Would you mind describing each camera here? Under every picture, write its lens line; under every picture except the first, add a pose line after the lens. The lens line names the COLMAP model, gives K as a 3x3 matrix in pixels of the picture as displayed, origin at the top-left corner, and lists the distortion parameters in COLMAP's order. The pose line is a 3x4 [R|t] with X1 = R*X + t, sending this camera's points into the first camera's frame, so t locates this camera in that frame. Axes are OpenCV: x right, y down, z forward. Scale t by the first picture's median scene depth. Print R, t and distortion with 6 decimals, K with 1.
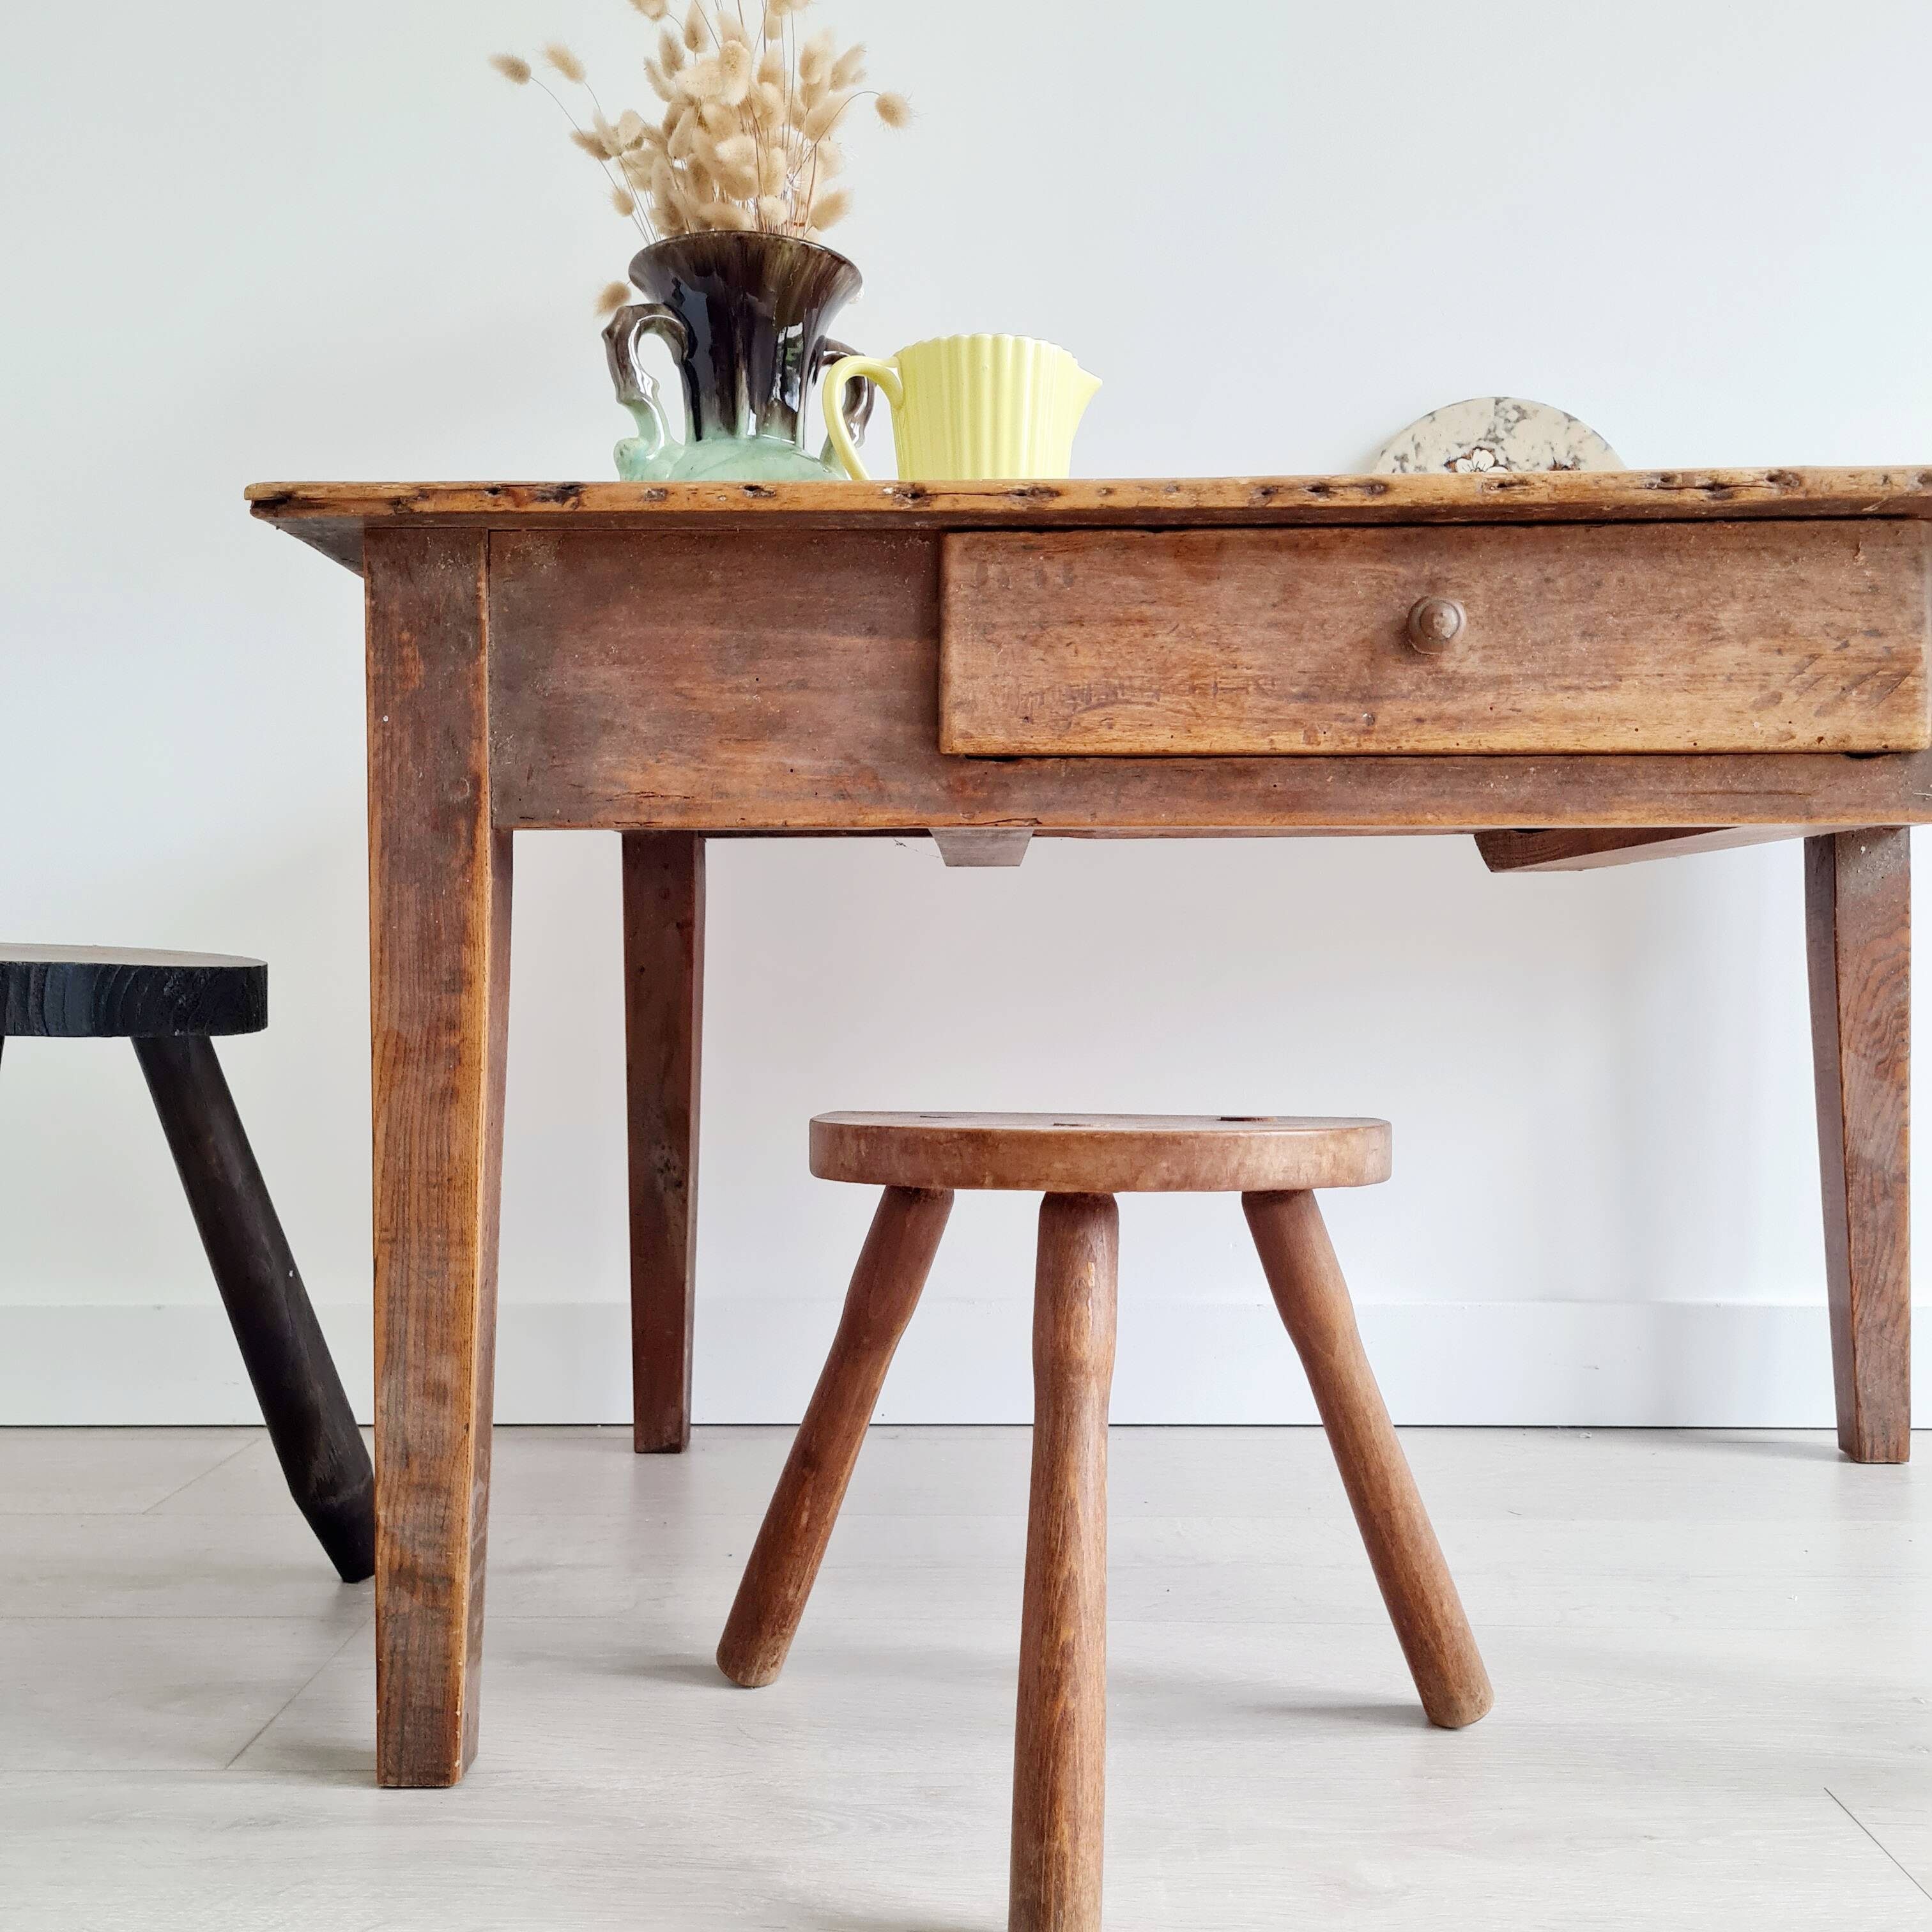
lens RADIAL K [[1900.5, 0, 968.3], [0, 1900.5, 949.8], [0, 0, 1]] dist [0.037157, -0.002606]
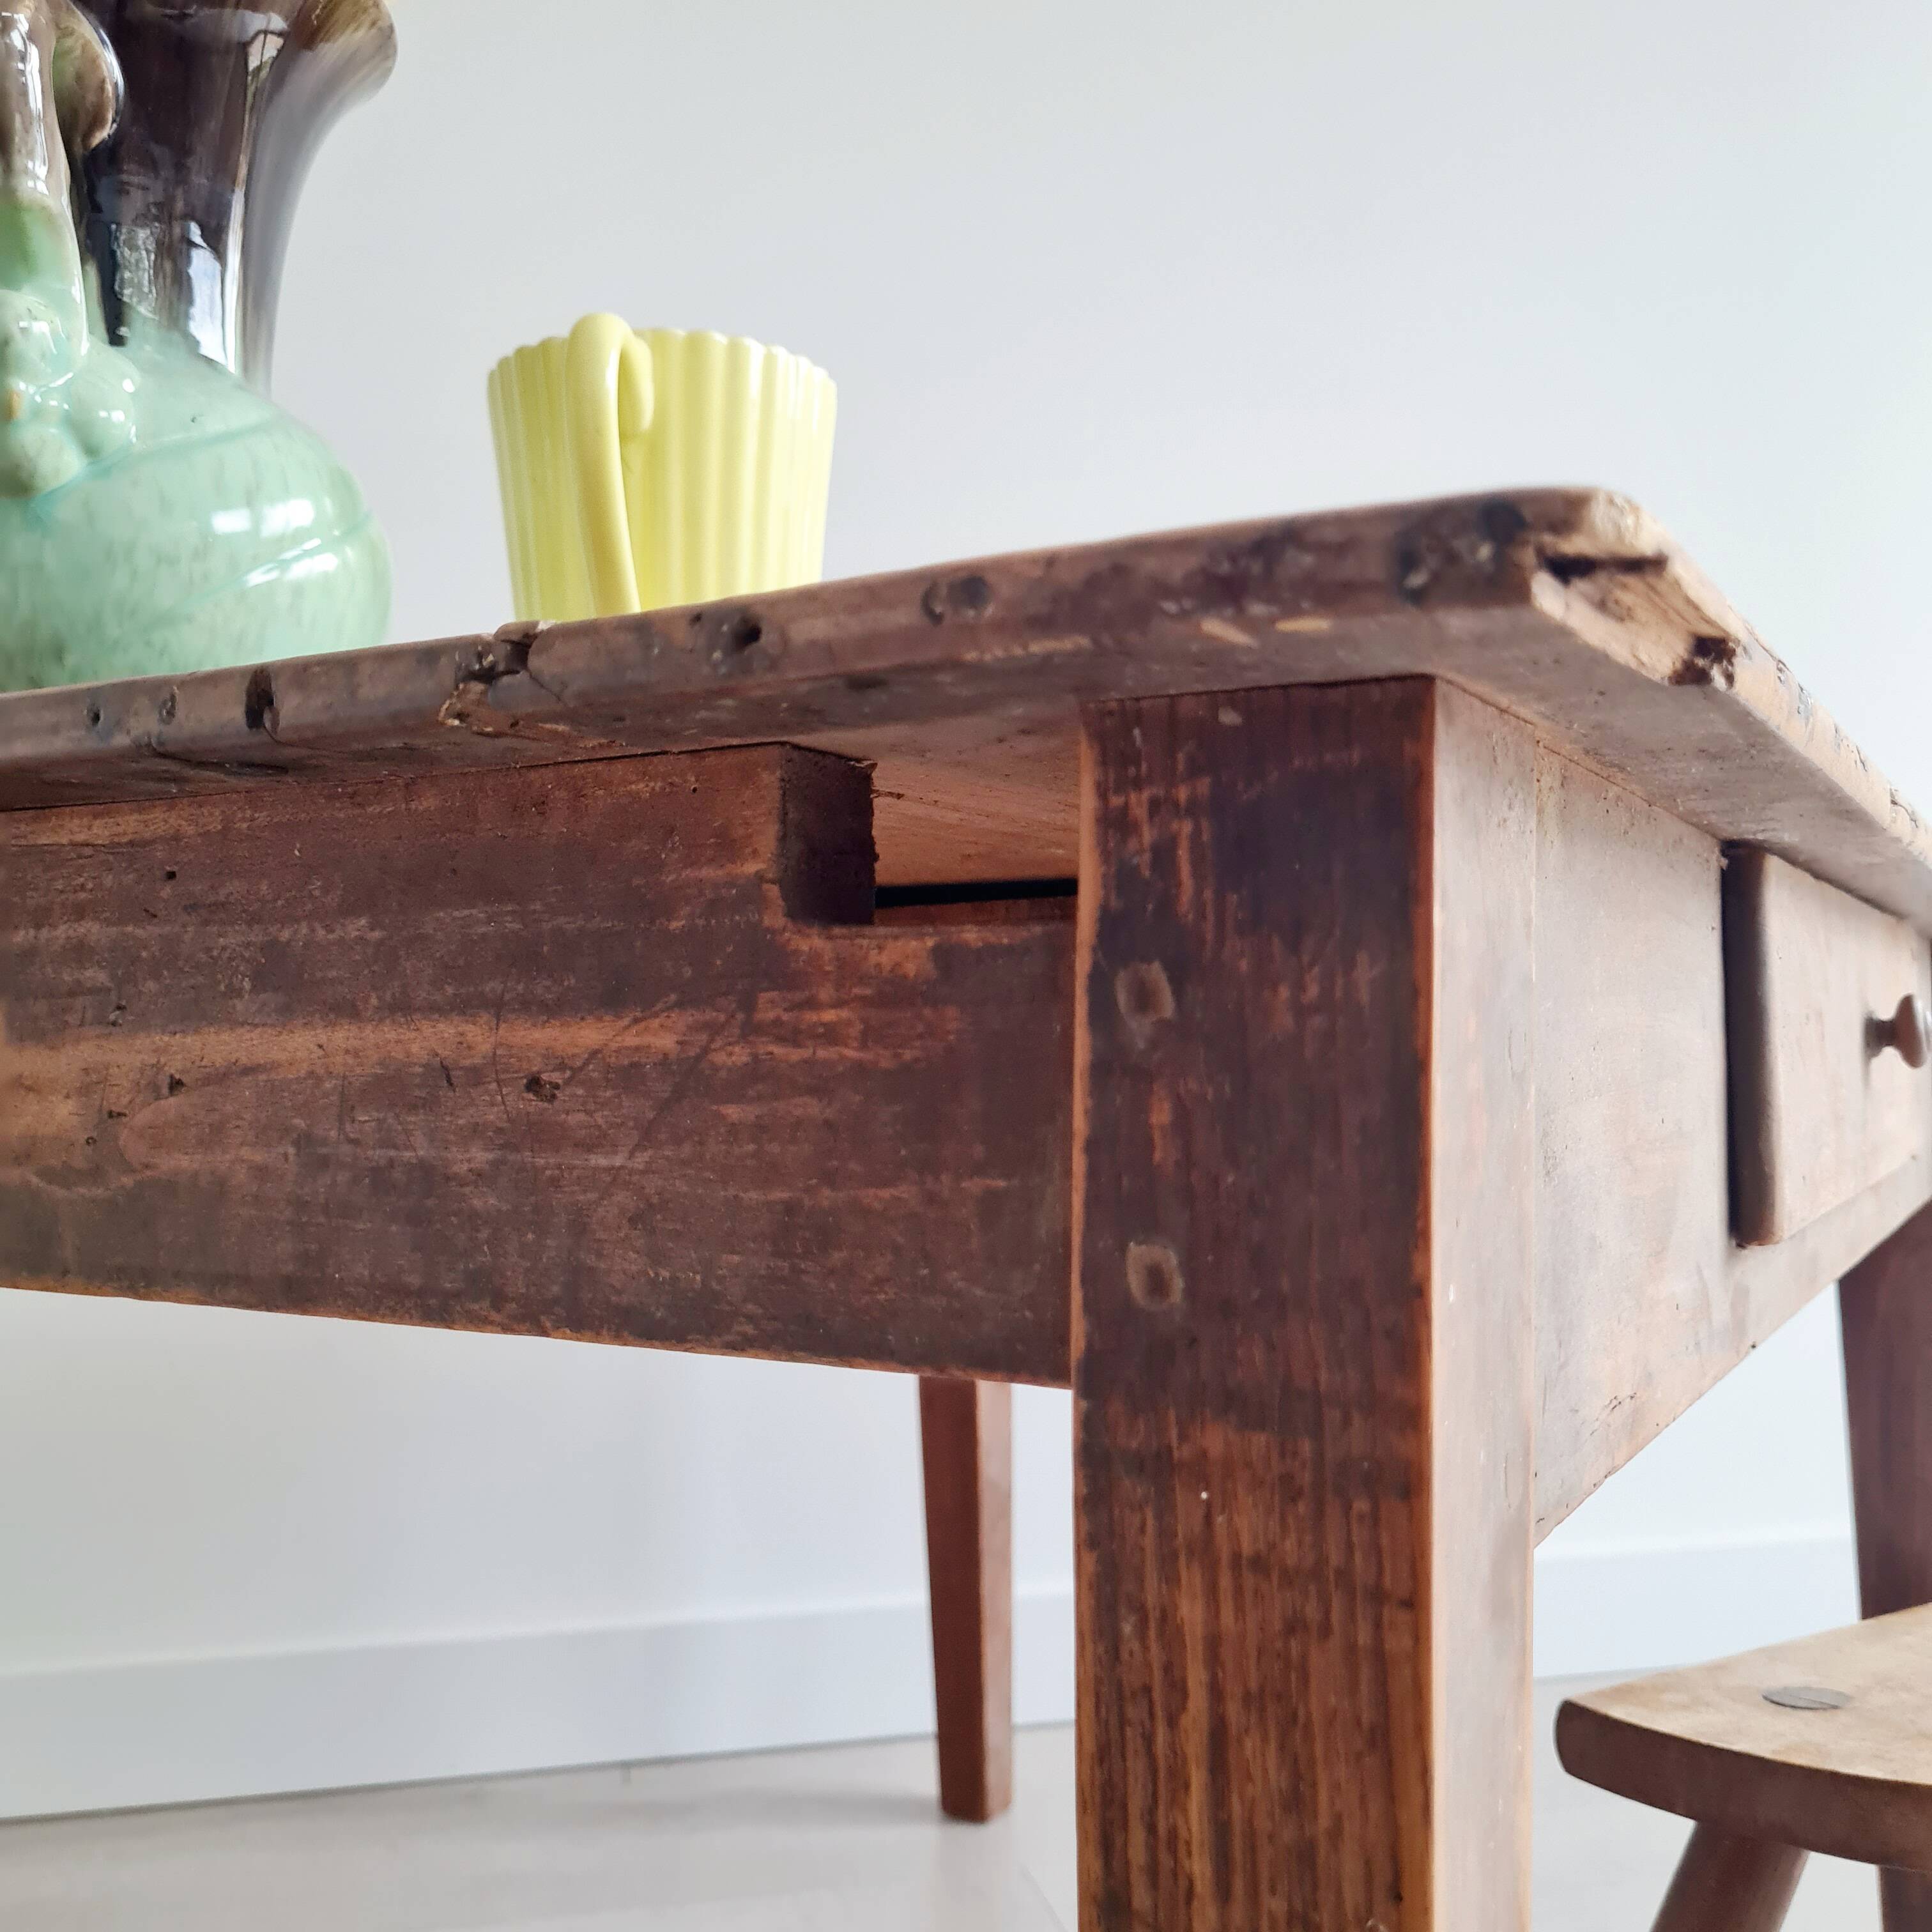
lens RADIAL K [[1960.2, 0, 962.4], [0, 1960.2, 964.0], [0, 0, 1]] dist [0.024385, -0.015260]
pose [[0.478709, 0.031282, 0.877416, -0.634636], [0.007632, 0.999179, -0.039787, -0.175249], [-0.877940, 0.025743, 0.478077, 0.976540]]
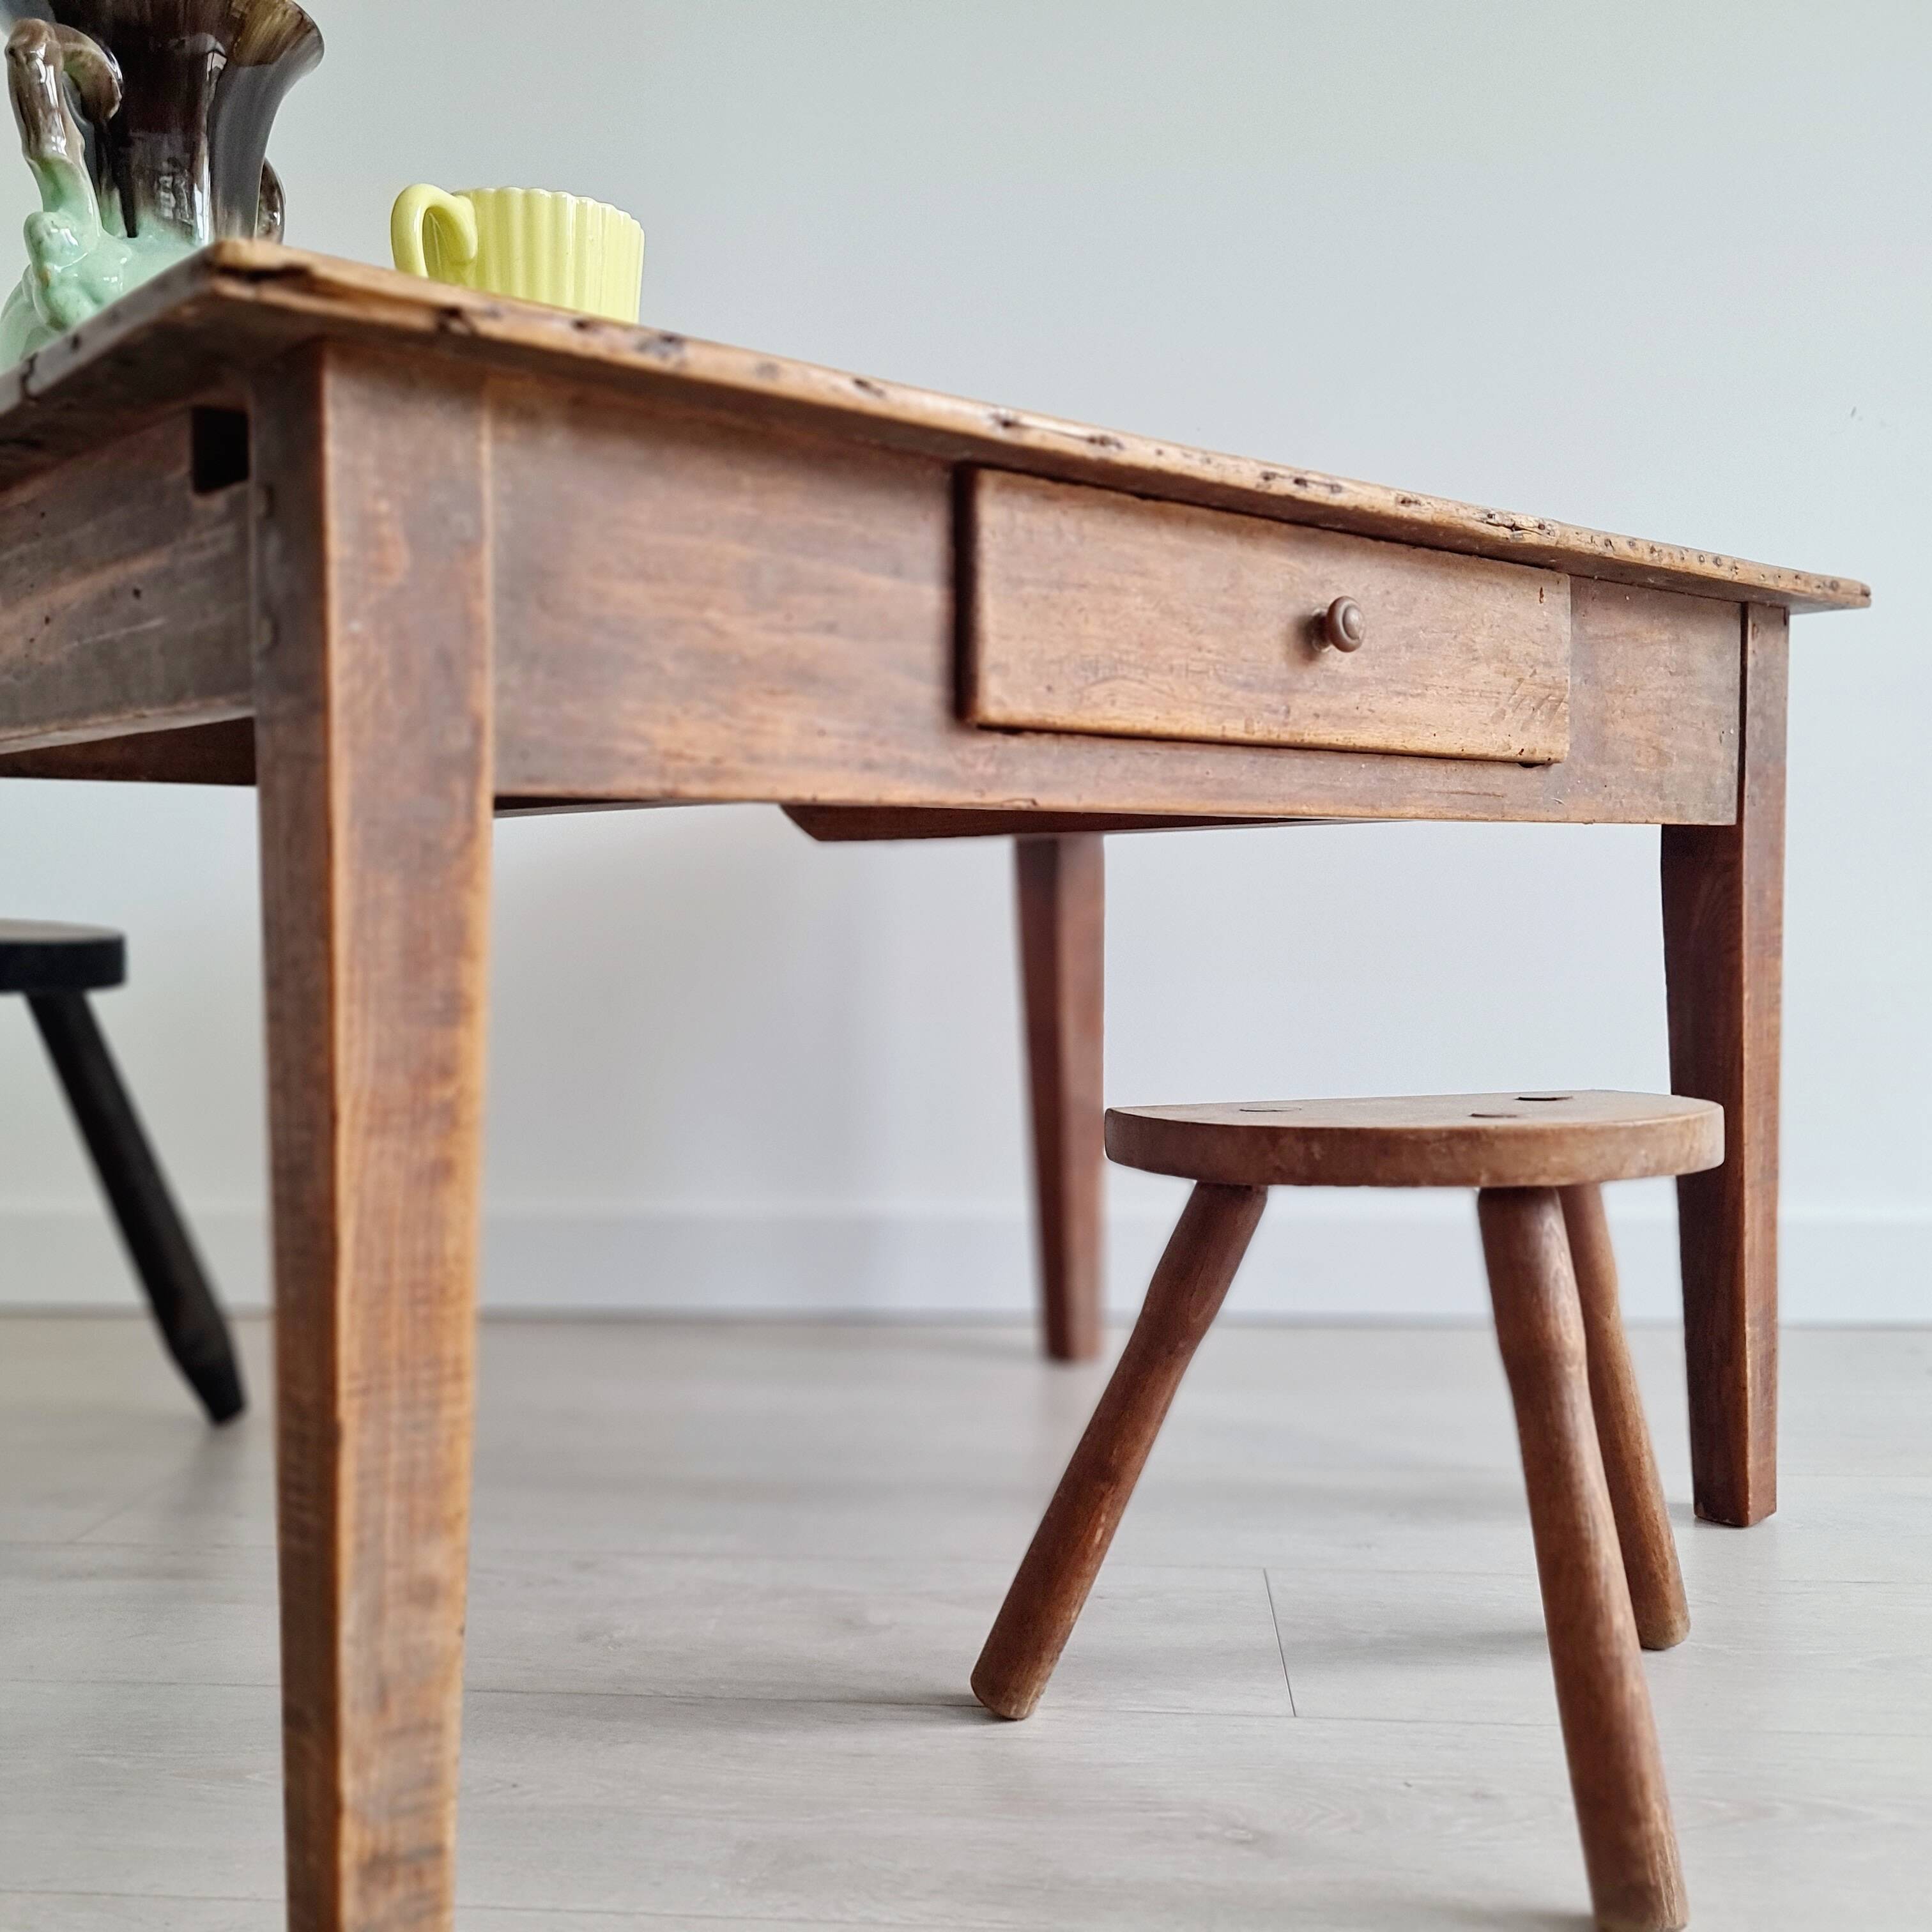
lens RADIAL K [[1960.2, 0, 962.4], [0, 1960.2, 964.0], [0, 0, 1]] dist [0.024385, -0.015260]
pose [[0.726372, -0.031886, 0.686562, -0.640842], [0.007607, 0.999235, 0.038360, -0.027168], [-0.687260, -0.022641, 0.726059, 0.349674]]
